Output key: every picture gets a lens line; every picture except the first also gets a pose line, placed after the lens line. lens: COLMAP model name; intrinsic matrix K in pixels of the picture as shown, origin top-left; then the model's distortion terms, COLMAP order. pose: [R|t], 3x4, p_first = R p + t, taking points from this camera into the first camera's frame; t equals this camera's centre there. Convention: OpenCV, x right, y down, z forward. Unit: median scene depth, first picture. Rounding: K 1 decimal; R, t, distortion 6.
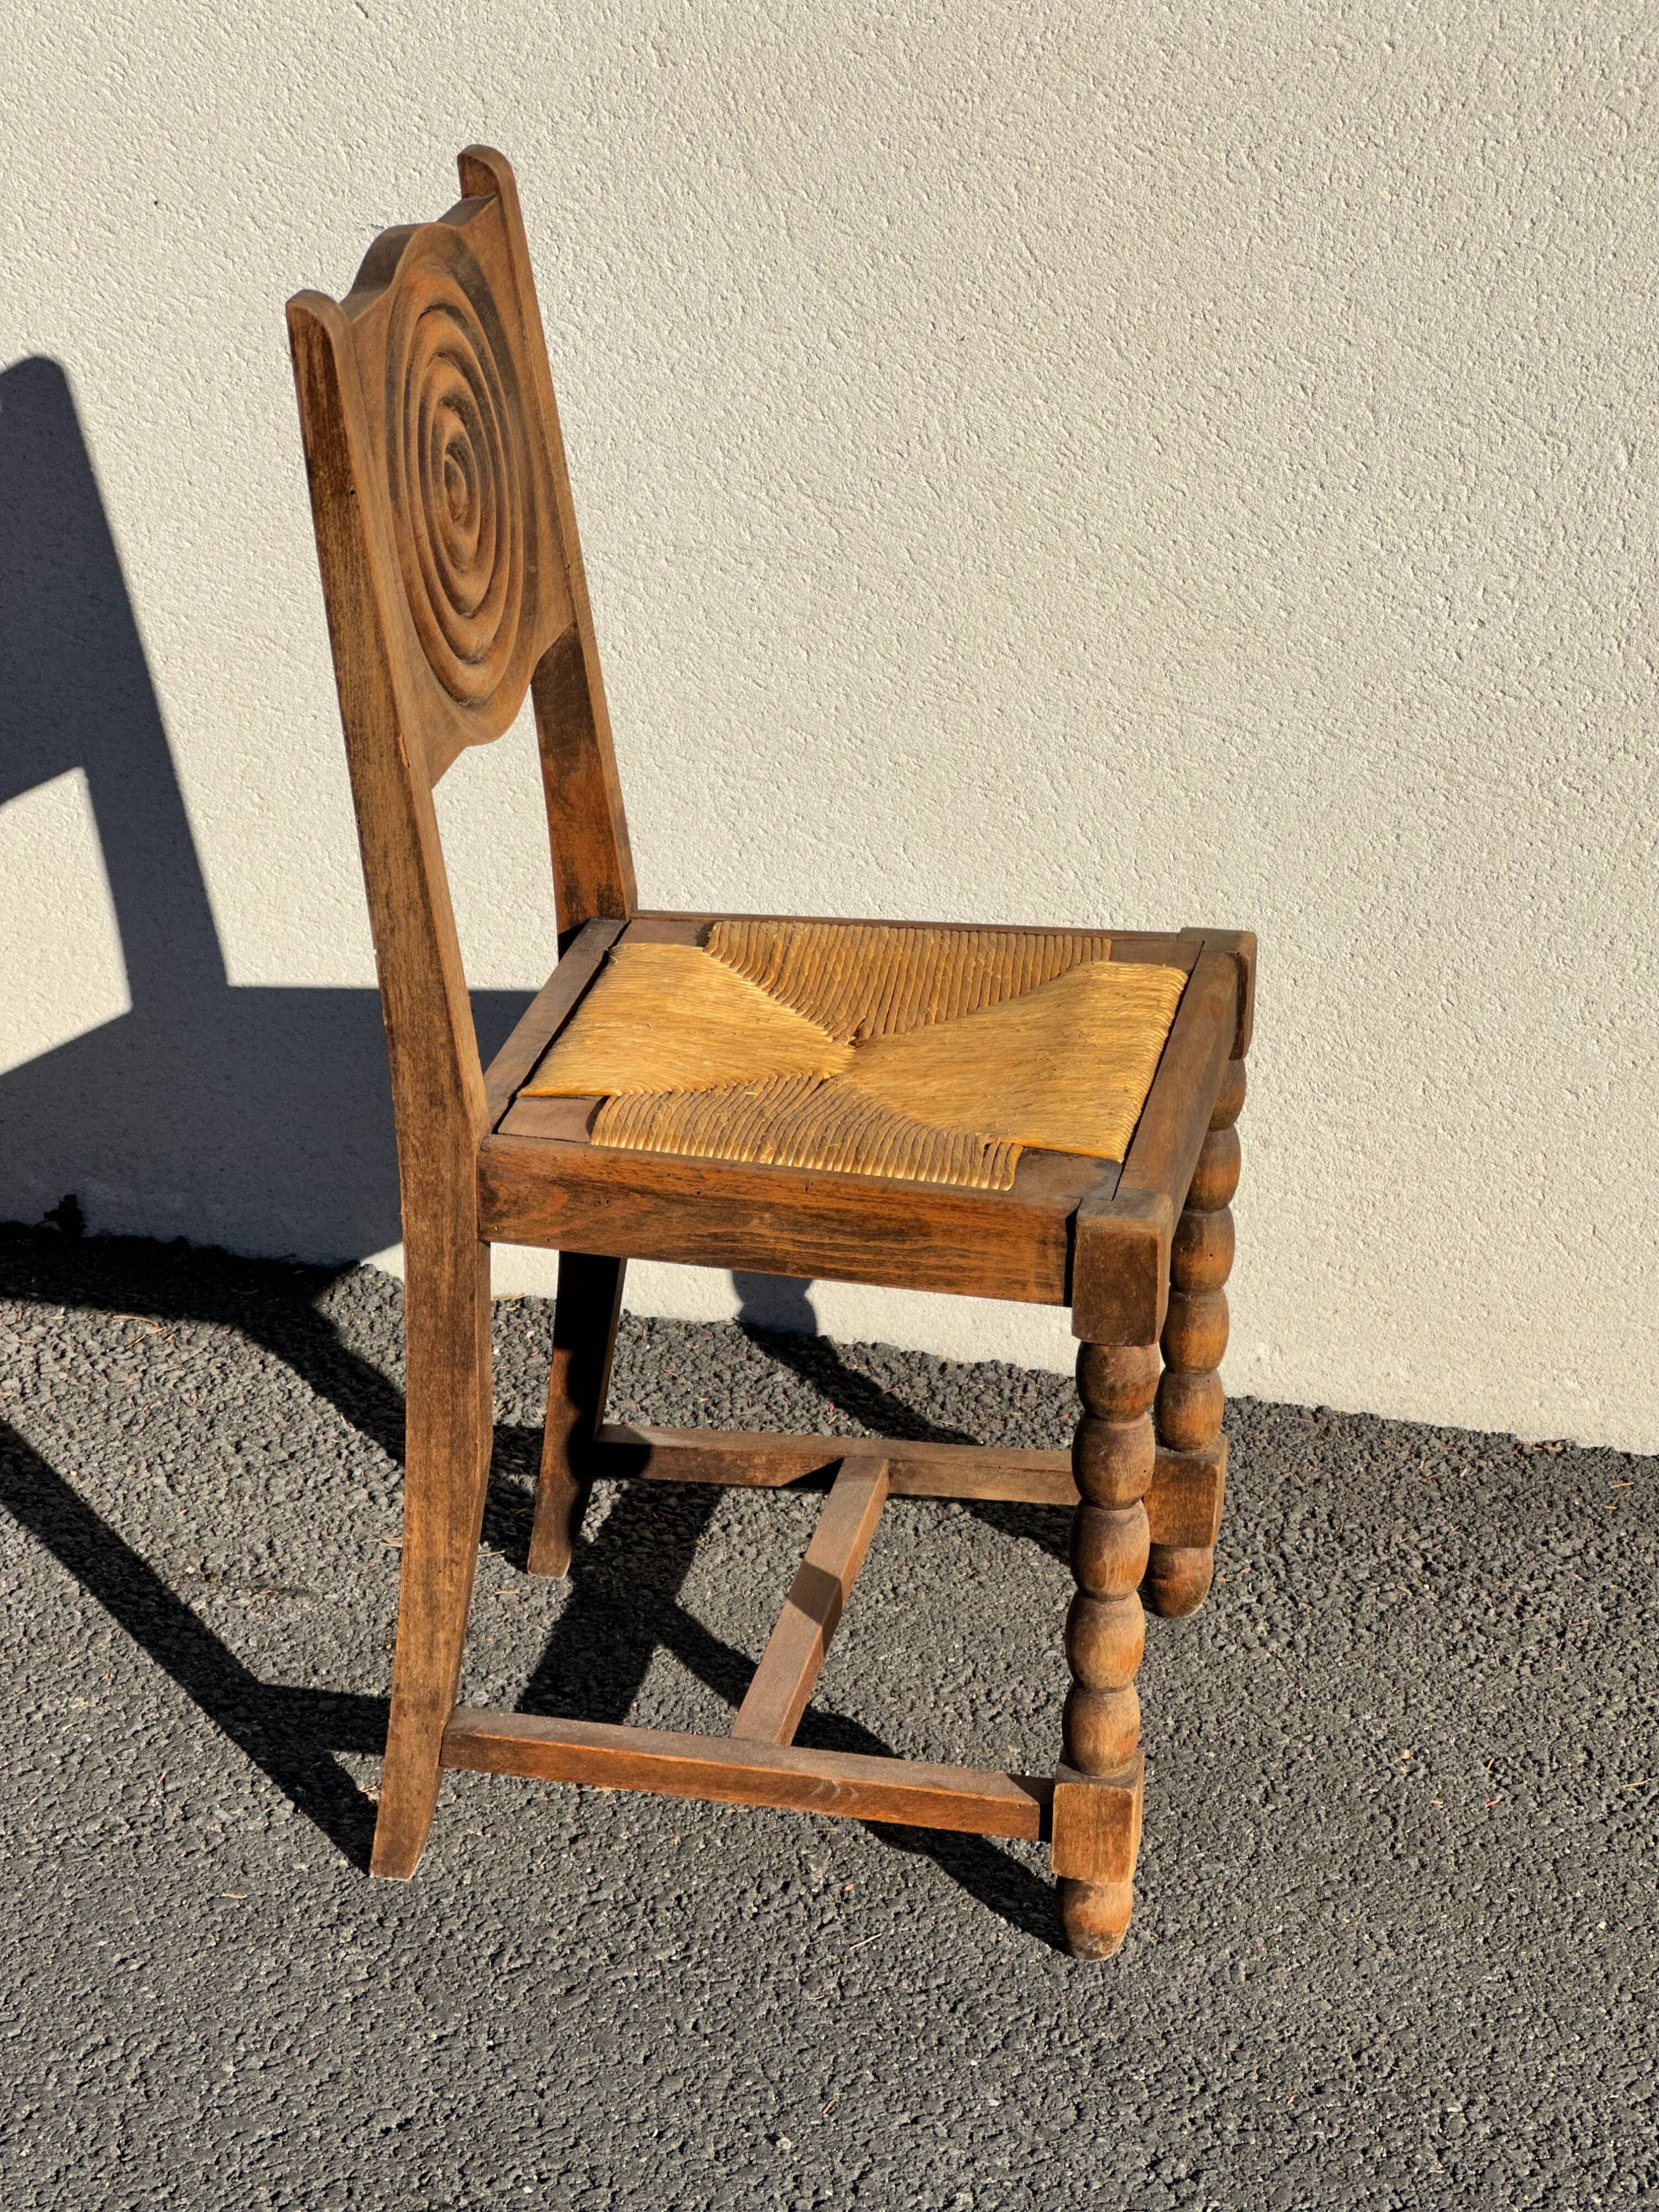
lens RADIAL K [[4579.0, 0, 832.2], [0, 4579.0, 1097.1], [0, 0, 1]] dist [0.077143, 0.000000]
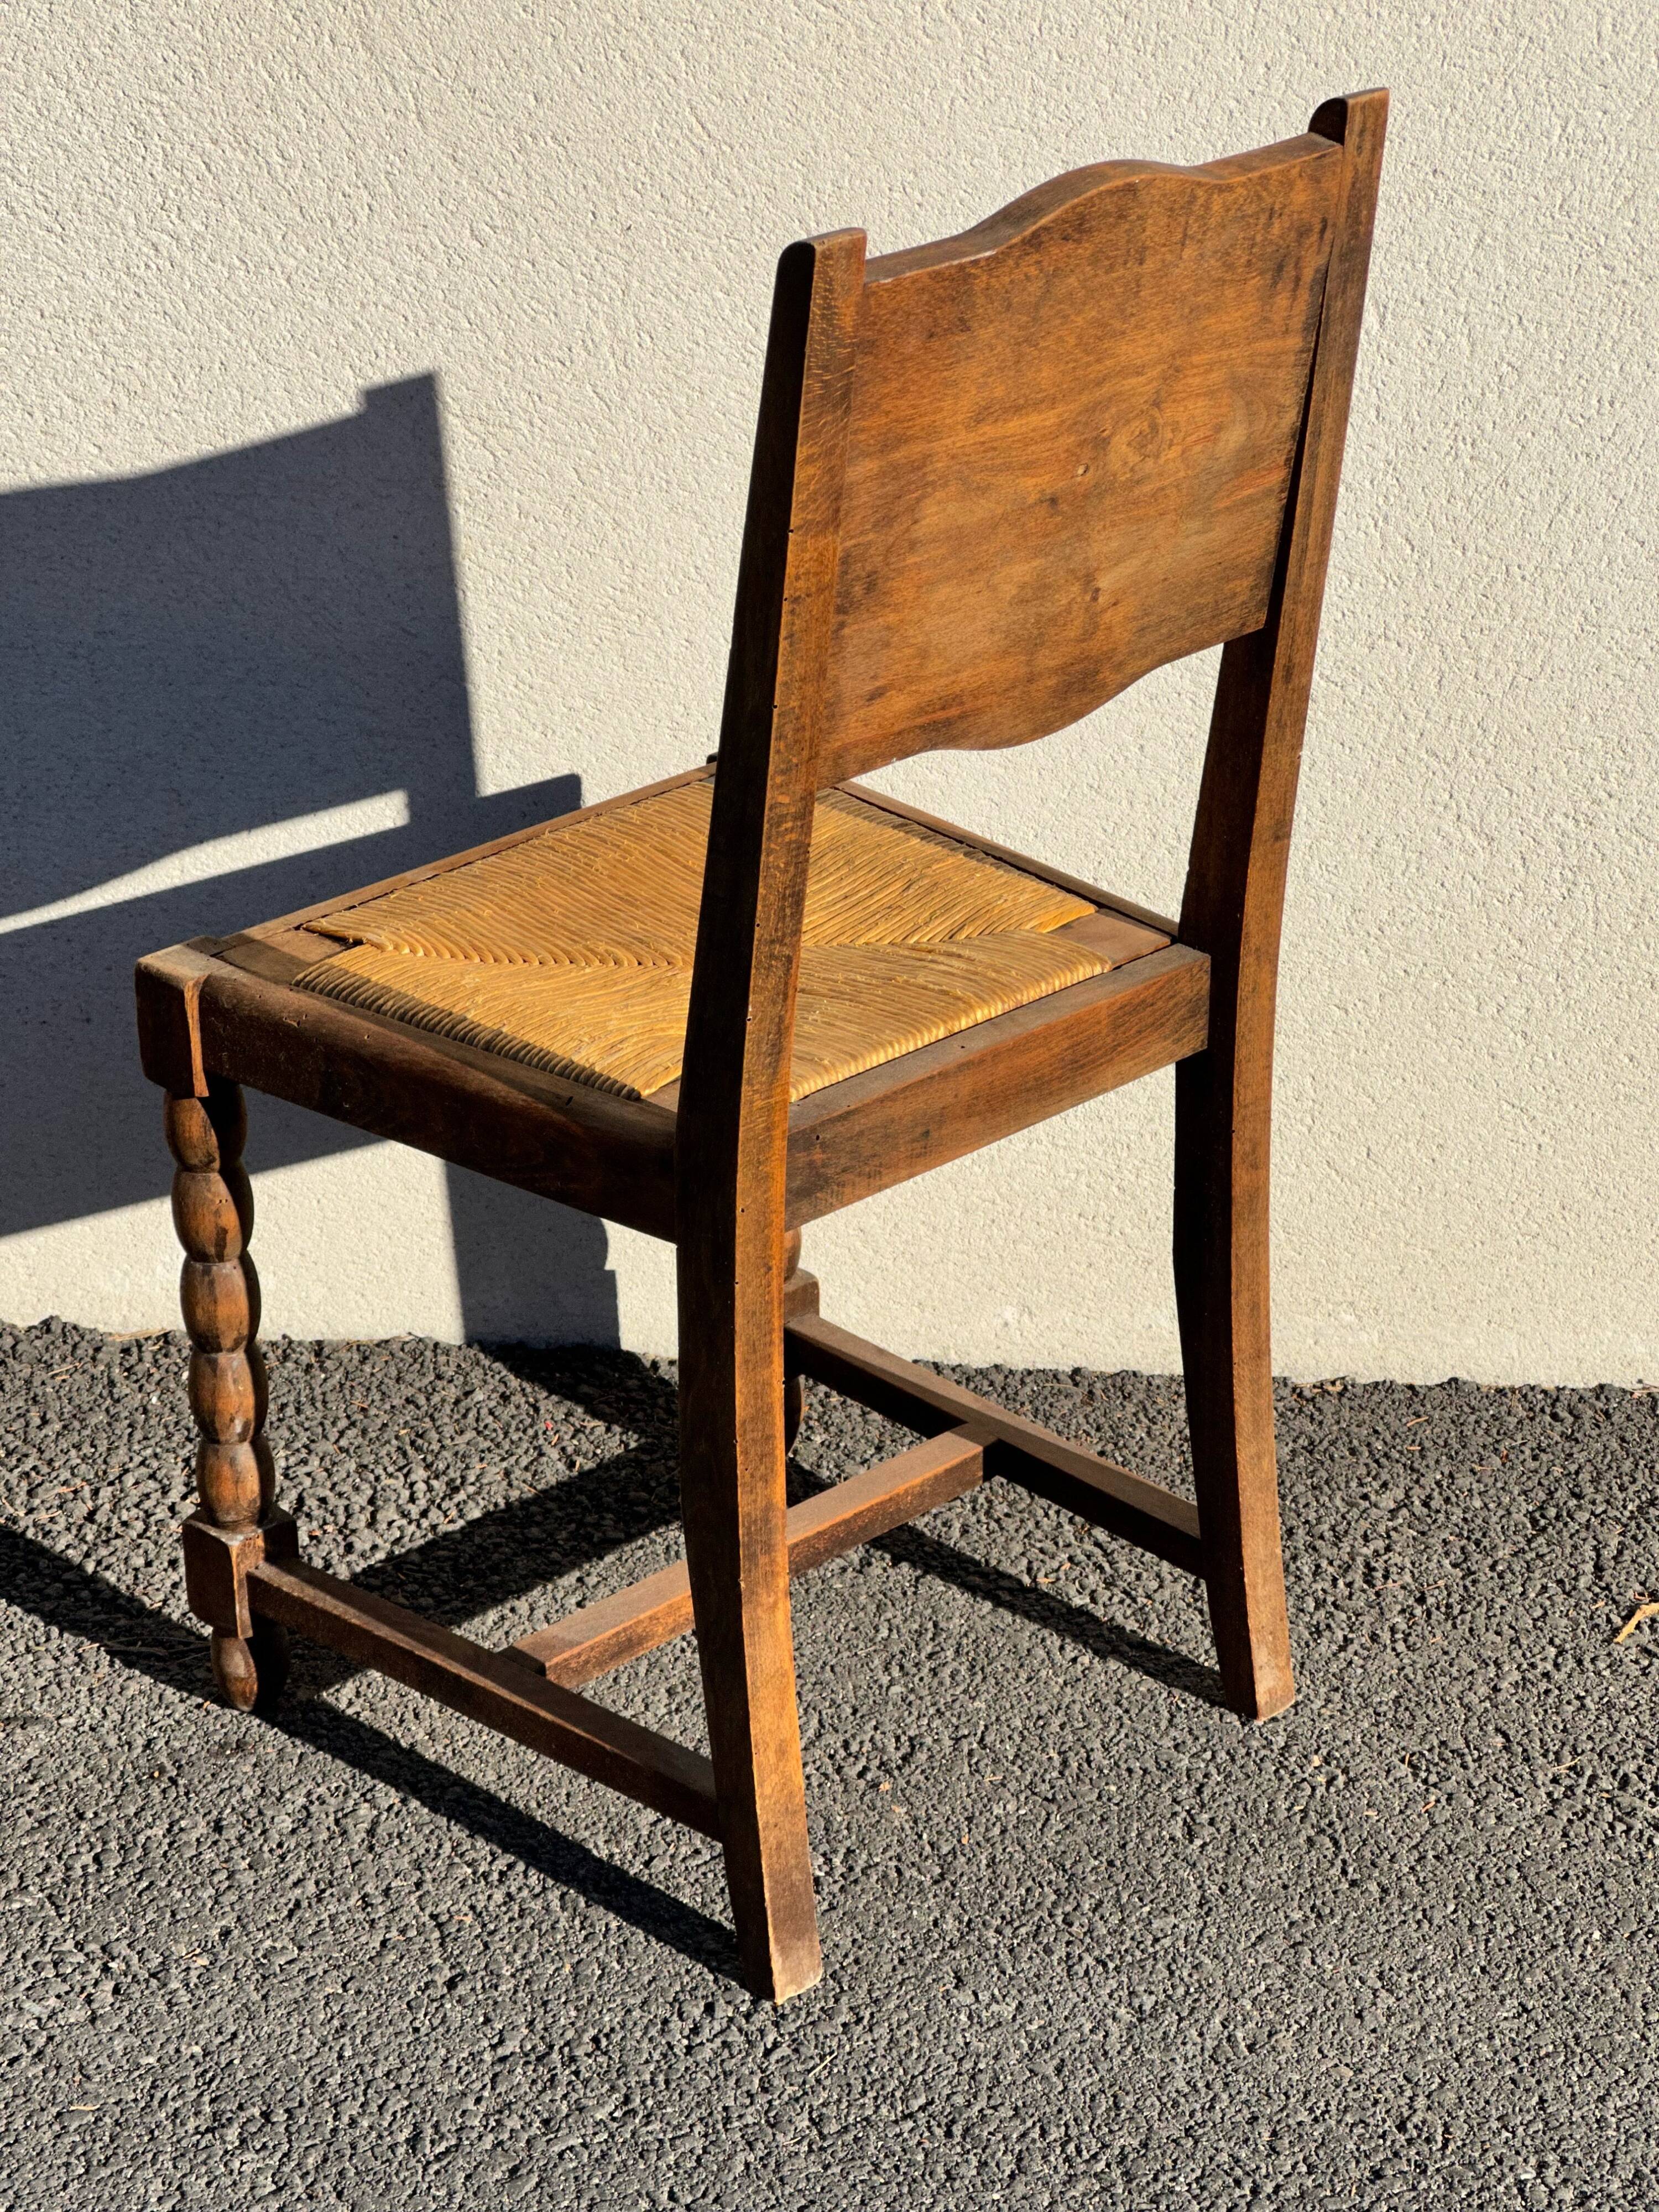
lens RADIAL K [[4579.0, 0, 827.1], [0, 4579.0, 1118.3], [0, 0, 1]] dist [0.077143, 0.000000]
pose [[0.975367, -0.096277, 0.198471, -0.131959], [0.086904, 0.994674, 0.055428, -0.041366], [-0.202750, -0.036815, 0.978538, 0.120308]]
